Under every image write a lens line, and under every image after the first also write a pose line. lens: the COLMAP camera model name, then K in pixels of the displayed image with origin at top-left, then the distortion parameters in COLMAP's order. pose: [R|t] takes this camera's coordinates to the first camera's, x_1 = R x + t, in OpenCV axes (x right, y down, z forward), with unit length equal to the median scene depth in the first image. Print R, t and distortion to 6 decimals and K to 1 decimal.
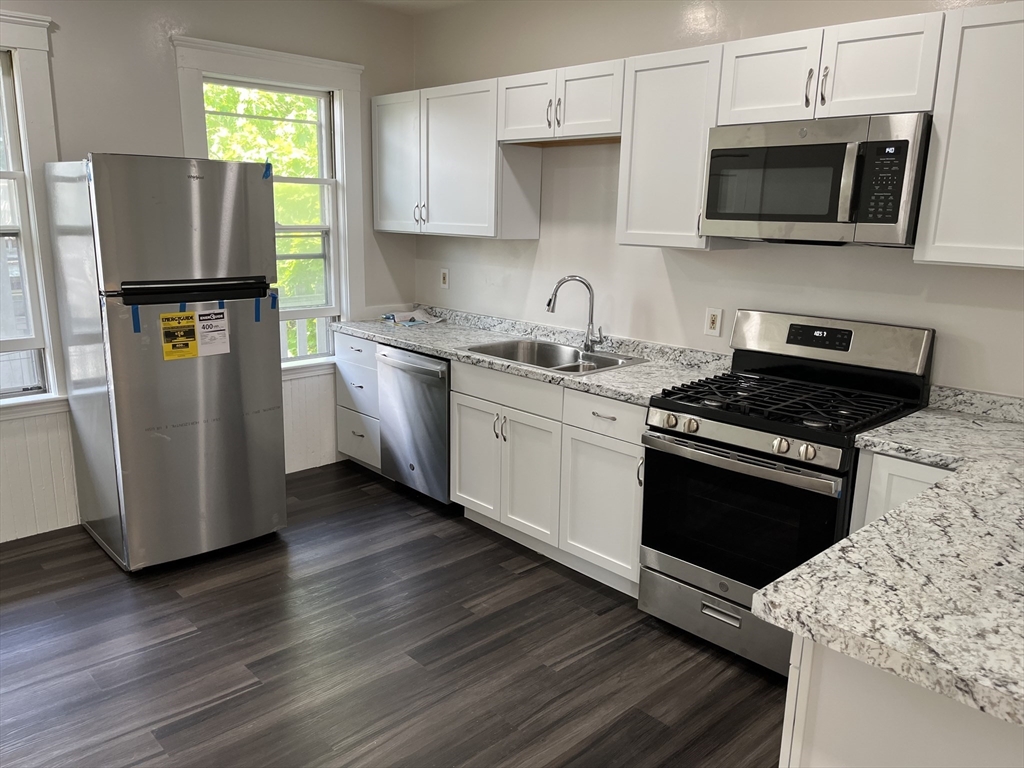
lens RADIAL K [[791.7, 0, 514.2], [0, 791.7, 390.4], [0, 0, 1]] dist [0.081865, -0.117732]
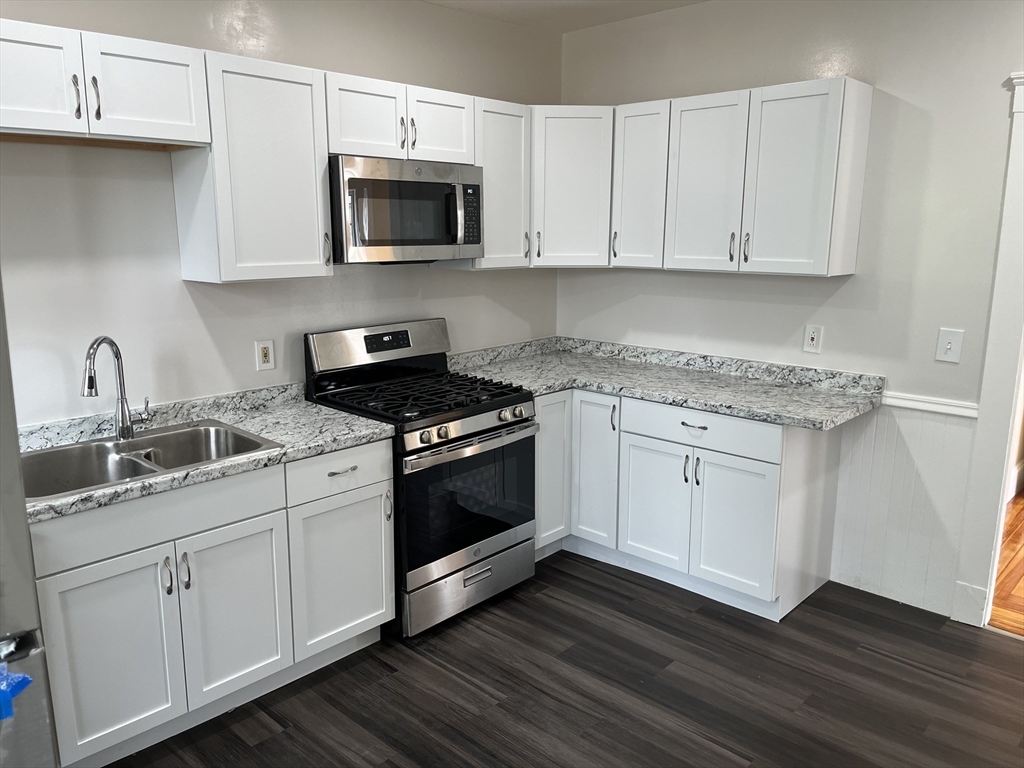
lens RADIAL K [[767.0, 0, 512.0], [0, 767.0, 384.0], [0, 0, 1]] dist [0.054437, -0.110078]
pose [[-0.061855, -0.217318, 0.974139, -0.729865], [0.222443, 0.948458, 0.225713, -0.216528], [-0.972982, 0.230652, -0.010326, 0.826447]]
